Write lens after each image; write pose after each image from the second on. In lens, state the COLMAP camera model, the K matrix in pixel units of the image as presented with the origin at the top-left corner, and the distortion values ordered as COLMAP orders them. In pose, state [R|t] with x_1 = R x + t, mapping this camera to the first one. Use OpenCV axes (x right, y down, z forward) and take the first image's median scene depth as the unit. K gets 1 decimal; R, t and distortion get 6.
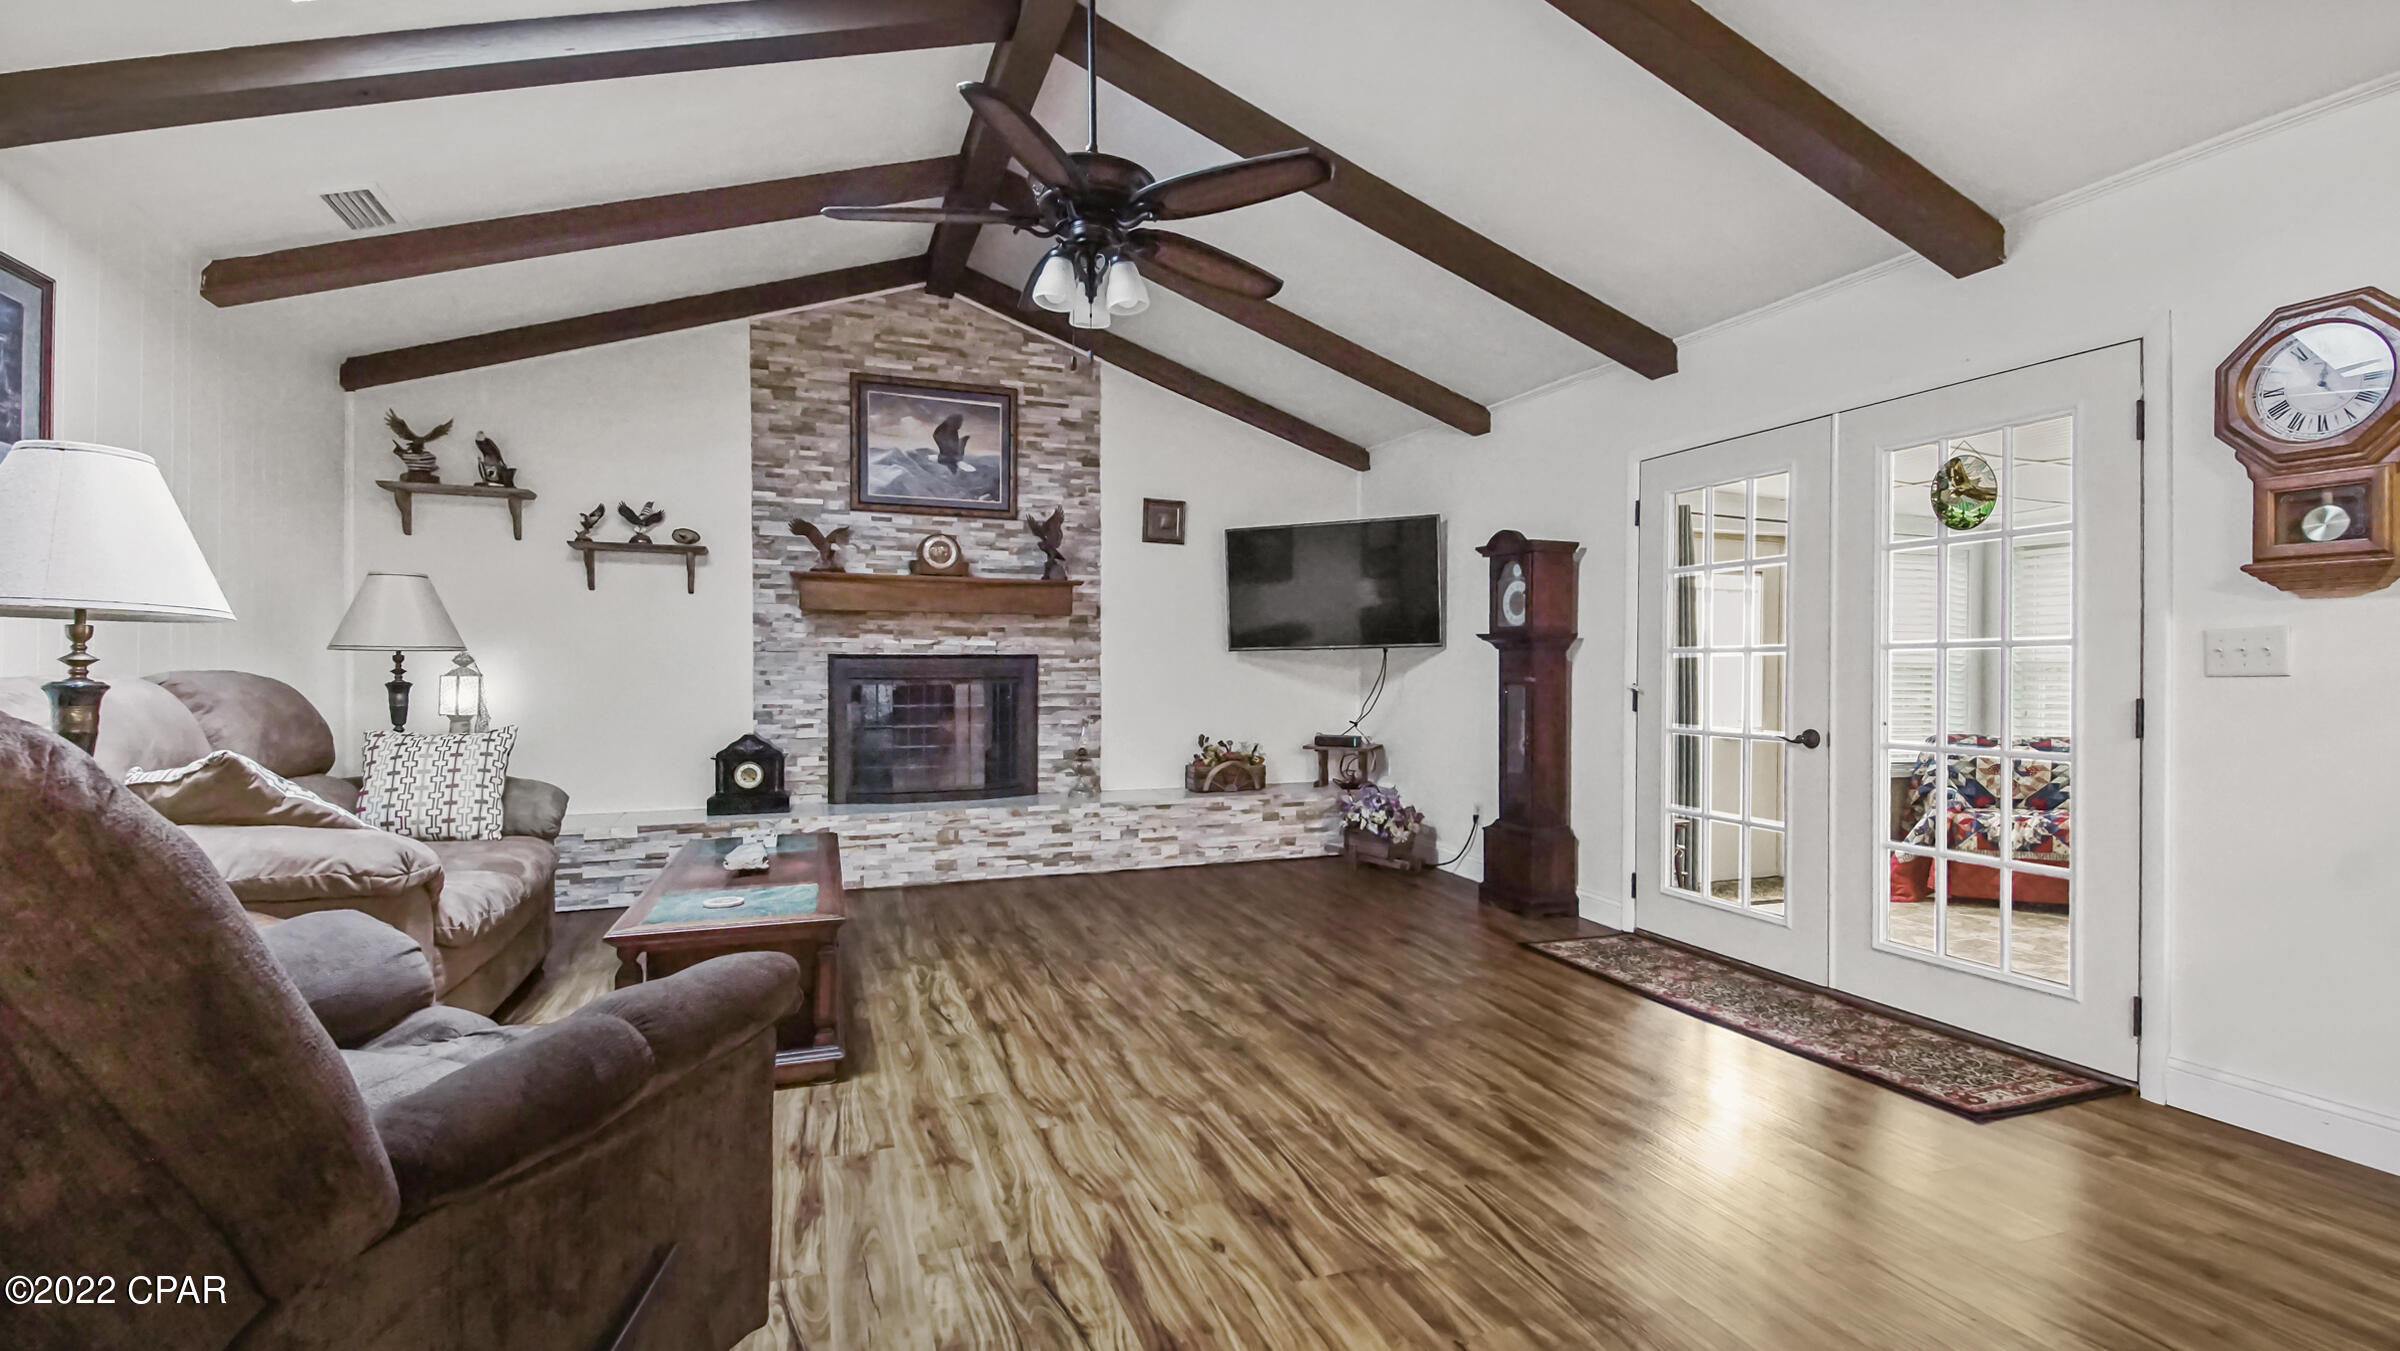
lens RADIAL K [[1055.6, 0, 1200.0], [0, 1055.6, 675.5], [0, 0, 1]] dist [0.019788, -0.000005]
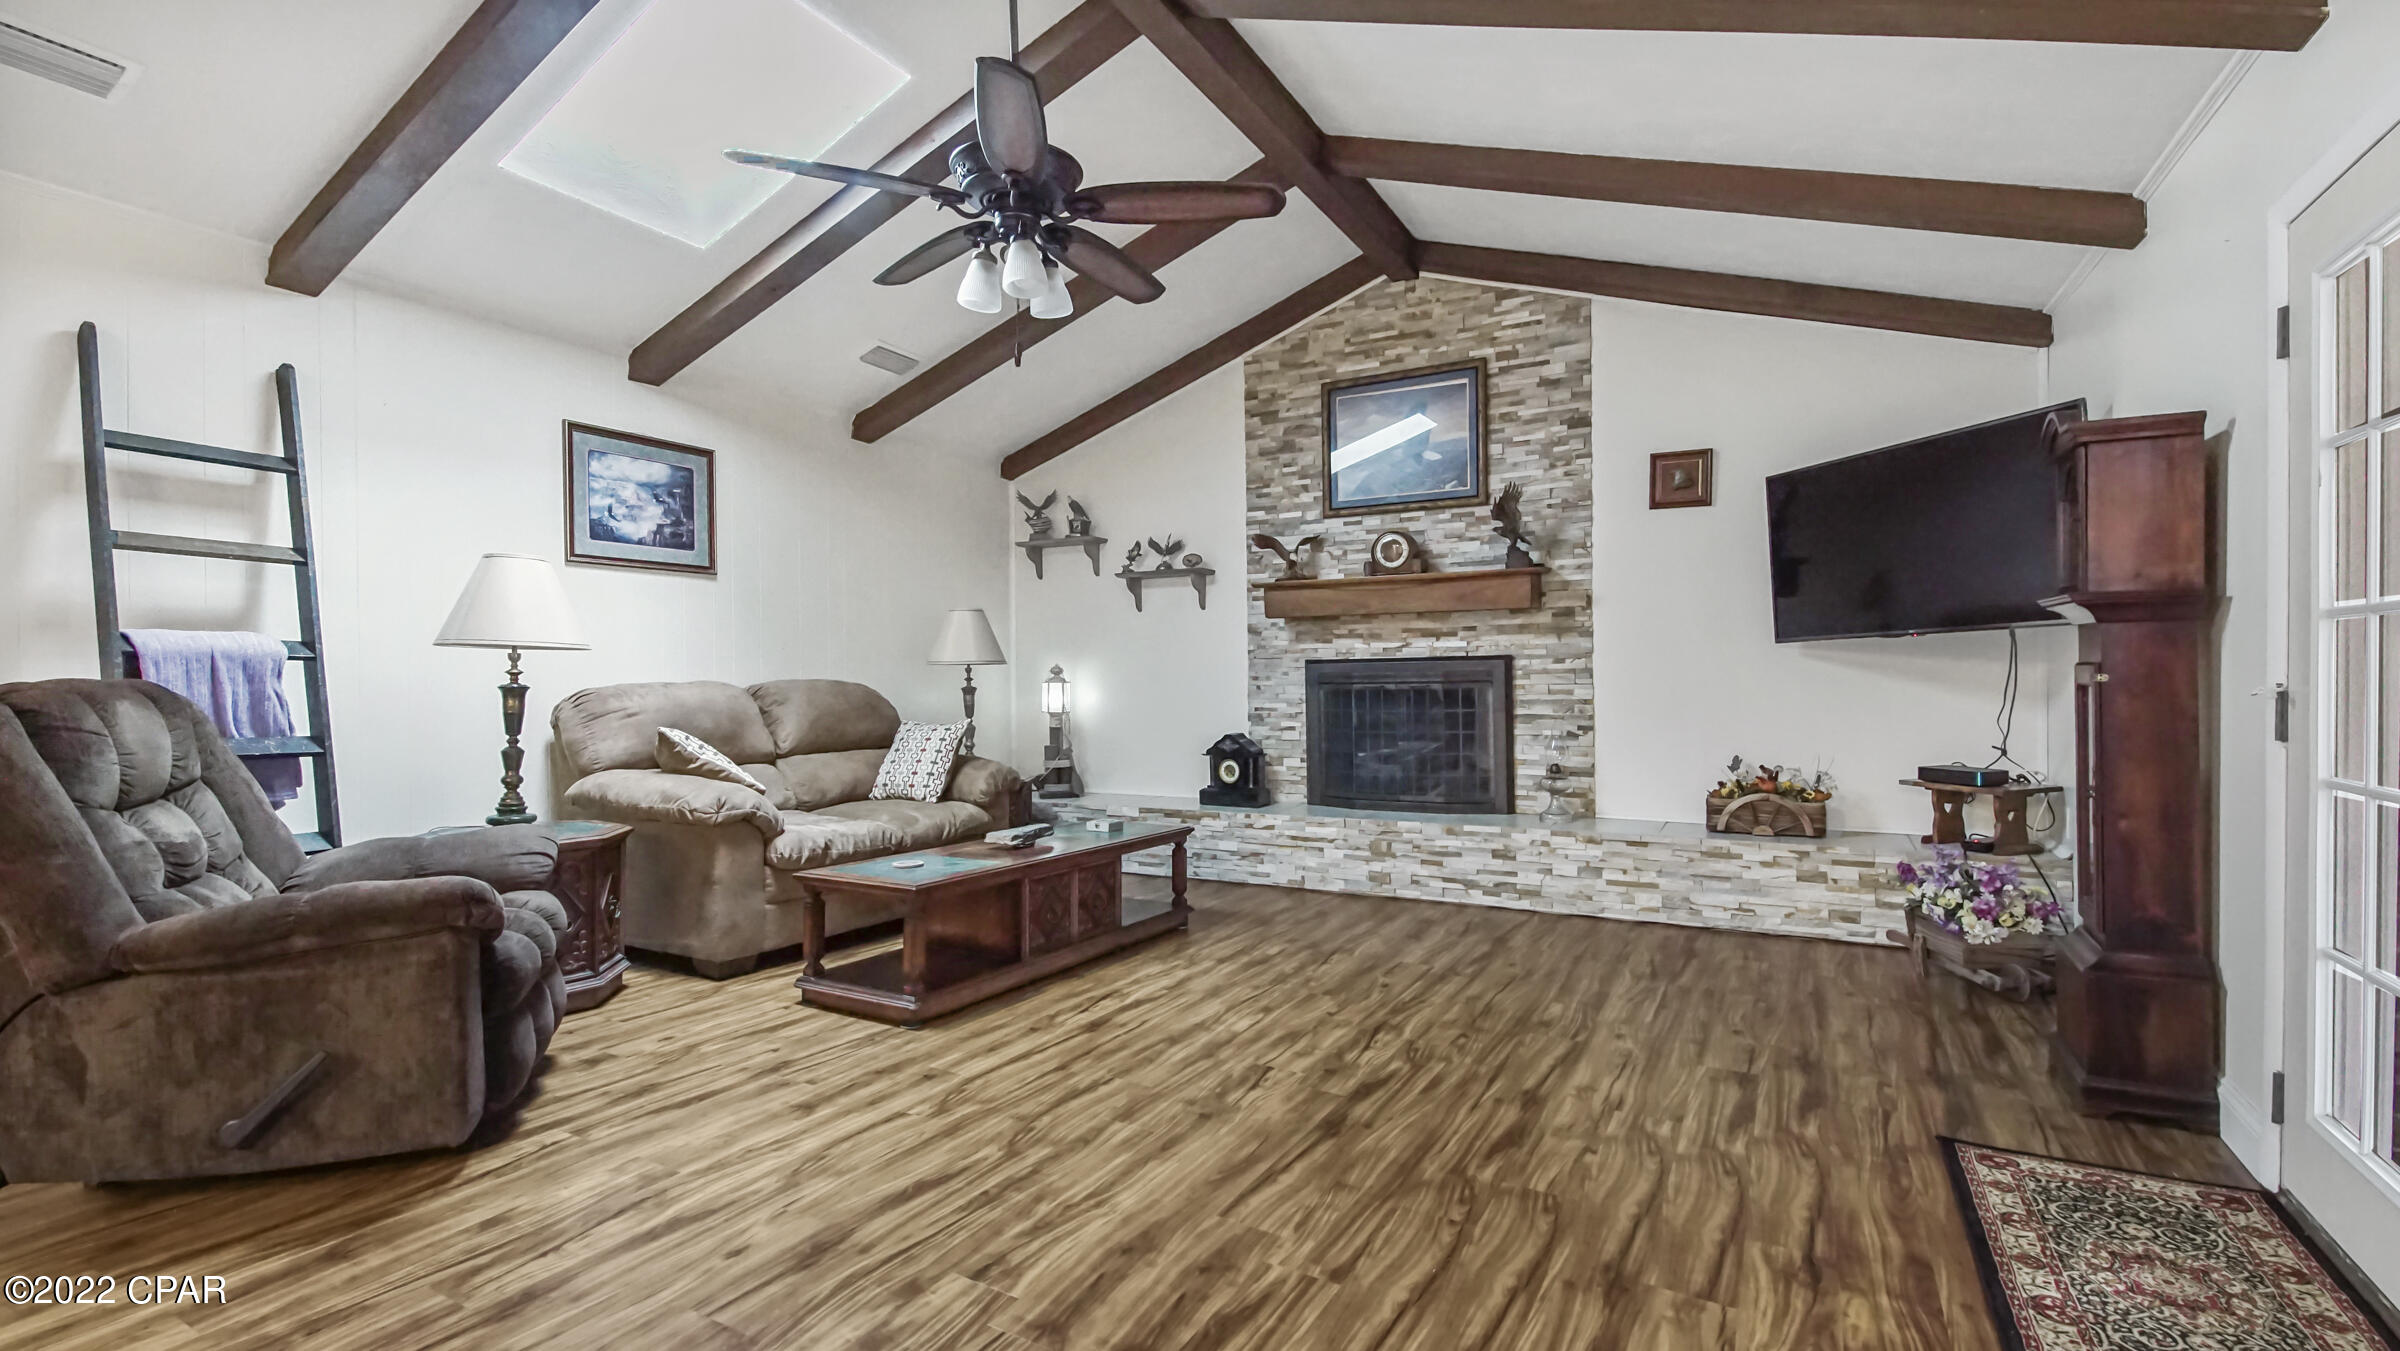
lens RADIAL K [[1065.2, 0, 1208.9], [0, 1065.2, 686.5], [0, 0, 1]] dist [0.042285, -0.030044]
pose [[0.644677, -0.003611, -0.764447, 0.387323], [0.005490, 0.999985, -0.000093, 0.005557], [0.764436, -0.004137, 0.644687, 0.251706]]
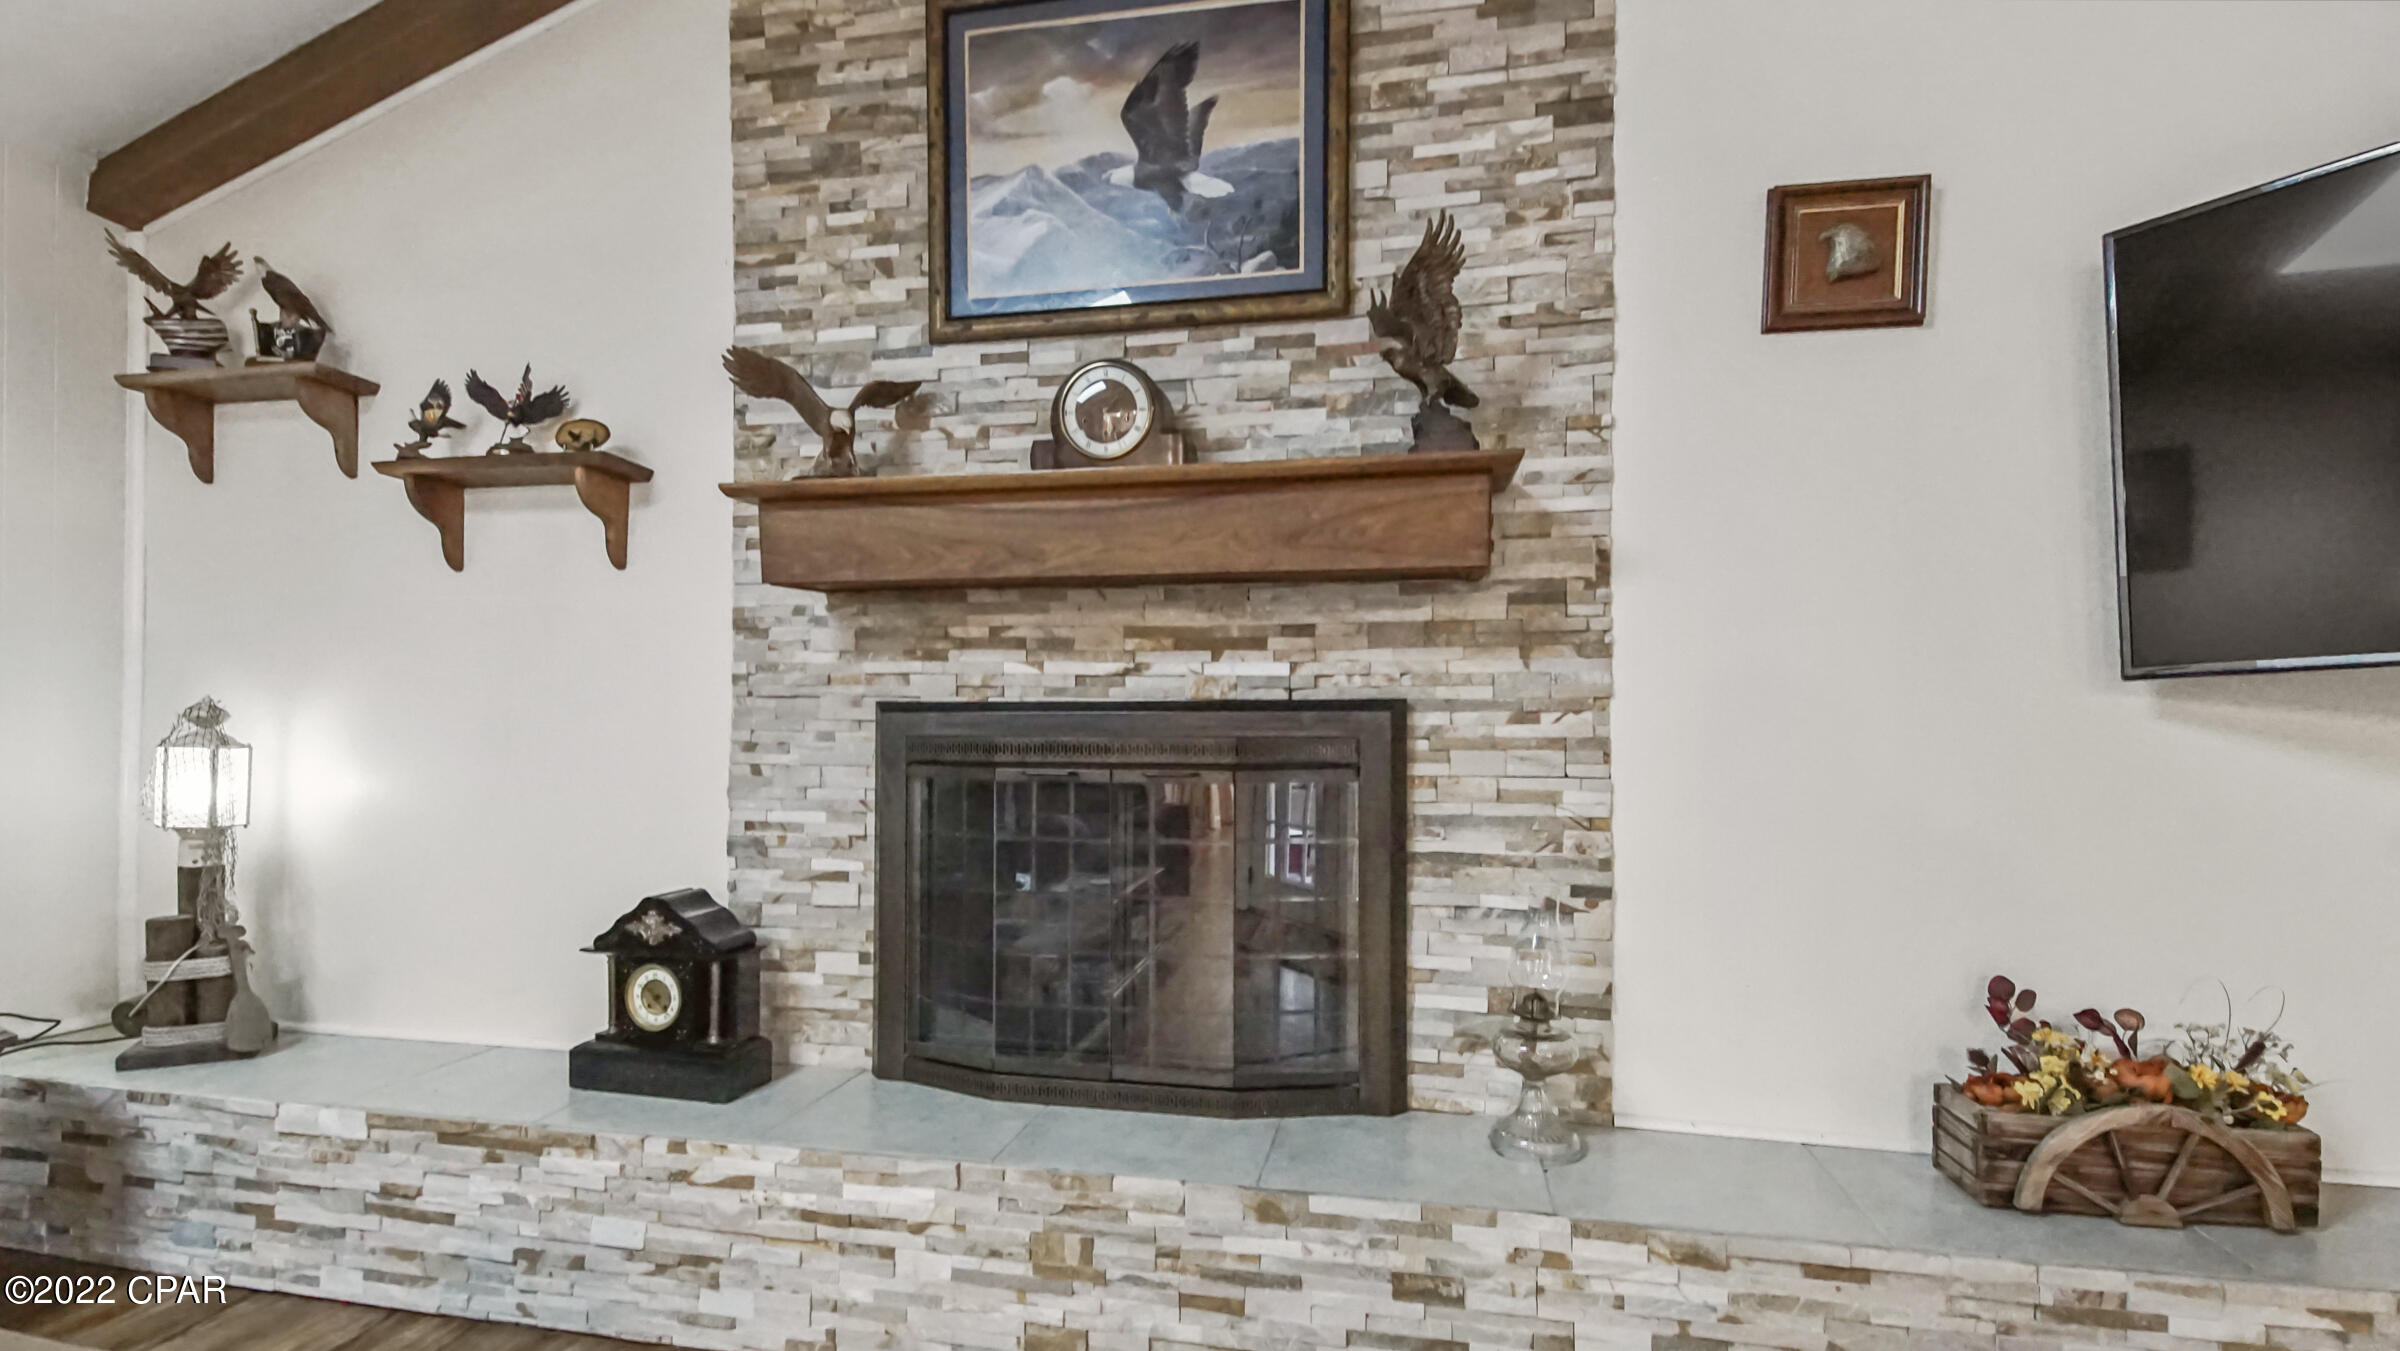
lens RADIAL K [[1115.7, 0, 1192.7], [0, 1115.7, 727.6], [0, 0, 1]] dist [0.020885, -0.000209]
pose [[0.835032, -0.004068, -0.550187, -0.014357], [-0.011405, 0.999630, -0.024701, -0.001015], [0.550084, 0.026901, 0.834676, 0.707859]]
